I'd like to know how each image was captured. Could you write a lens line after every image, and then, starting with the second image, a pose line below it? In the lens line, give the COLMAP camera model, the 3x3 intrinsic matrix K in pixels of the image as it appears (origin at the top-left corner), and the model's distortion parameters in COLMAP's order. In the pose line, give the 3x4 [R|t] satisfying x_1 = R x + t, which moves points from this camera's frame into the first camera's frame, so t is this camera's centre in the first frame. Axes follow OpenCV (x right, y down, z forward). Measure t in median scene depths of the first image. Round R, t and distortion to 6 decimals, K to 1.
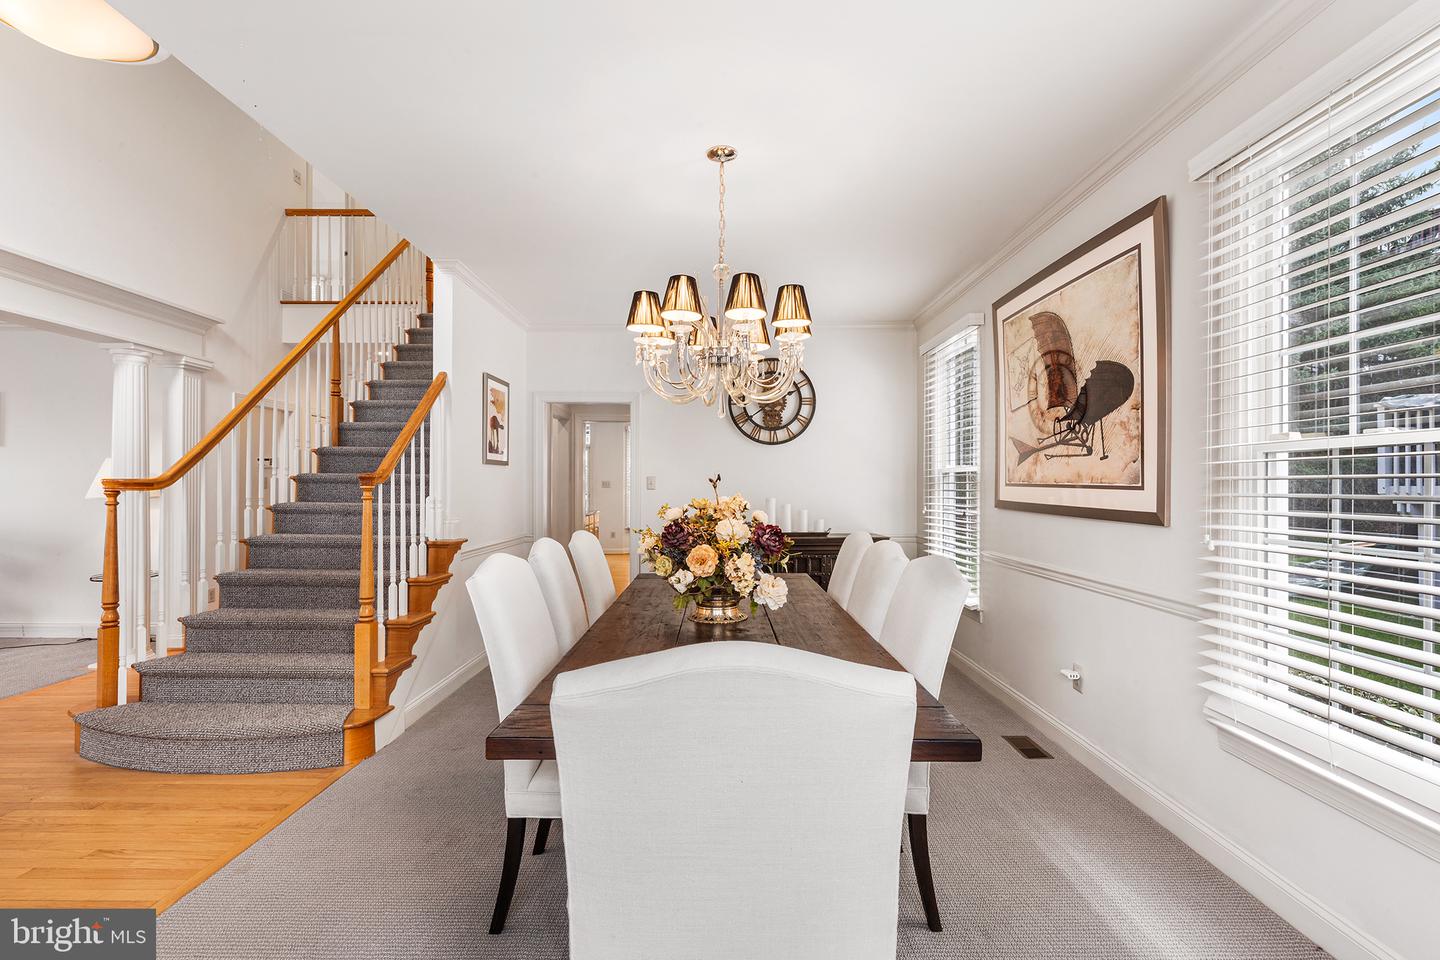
lens RADIAL K [[651.2, 0, 726.8], [0, 651.2, 495.3], [0, 0, 1]] dist [-0.003465, 0.001671]
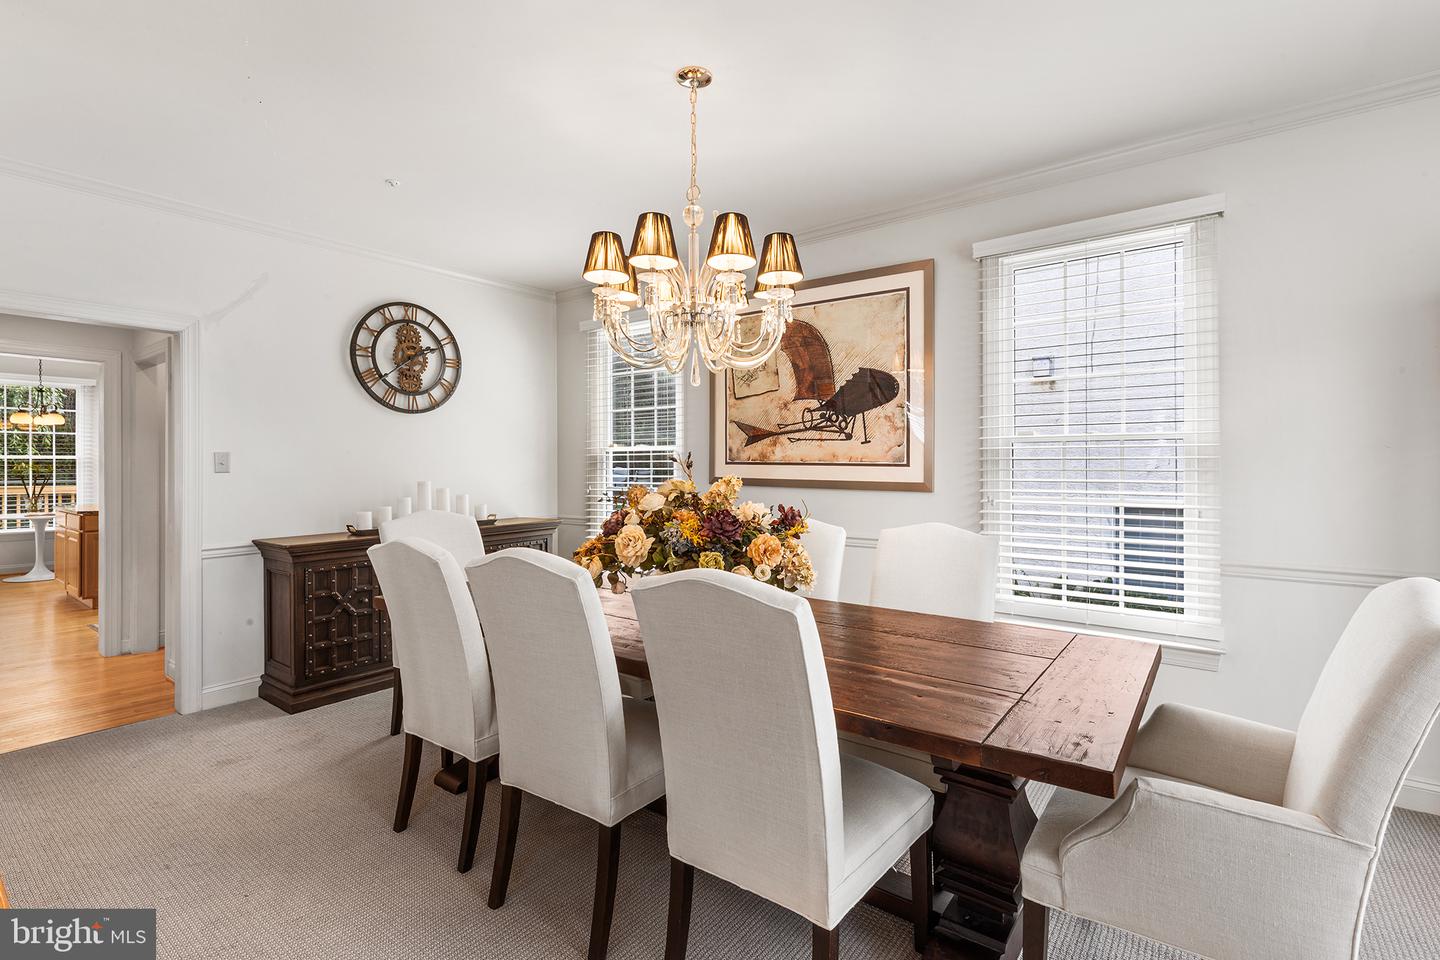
lens RADIAL K [[651.2, 0, 727.8], [0, 651.2, 475.7], [0, 0, 1]] dist [-0.003465, 0.001671]
pose [[0.604388, -0.017968, 0.796487, -0.534383], [0.016319, 0.999815, 0.010171, -0.007031], [-0.796523, 0.006851, 0.604570, 0.364686]]
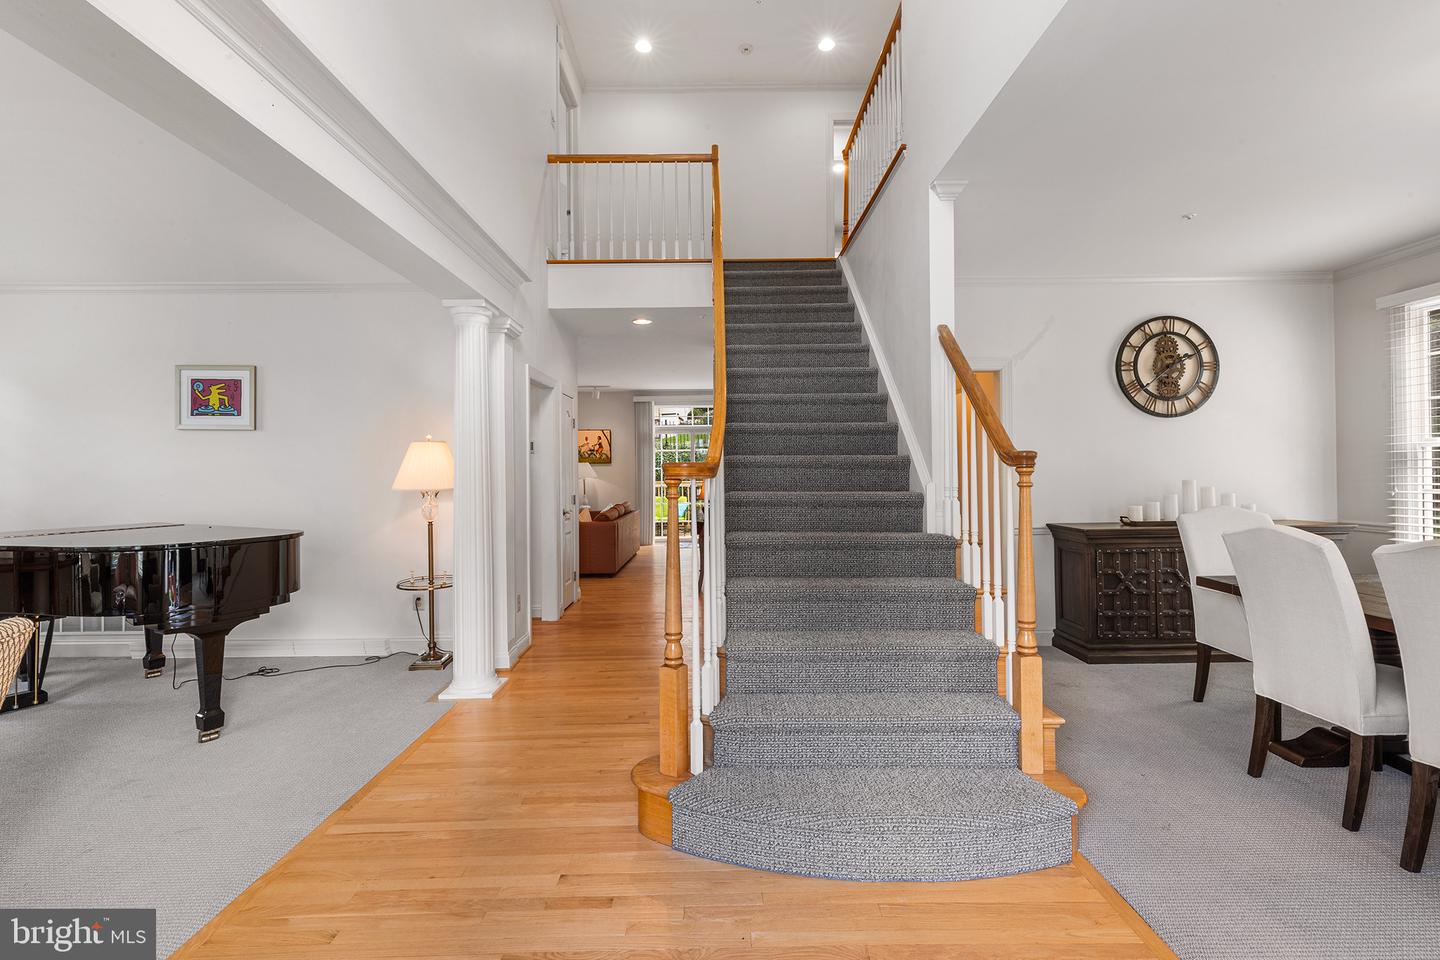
lens RADIAL K [[651.2, 0, 716.2], [0, 651.2, 467.2], [0, 0, 1]] dist [-0.003465, 0.001671]
pose [[0.999921, -0.011732, 0.004519, -0.869159], [0.011801, 0.999809, -0.015564, -0.009711], [-0.004336, 0.015617, 0.999869, 0.248560]]
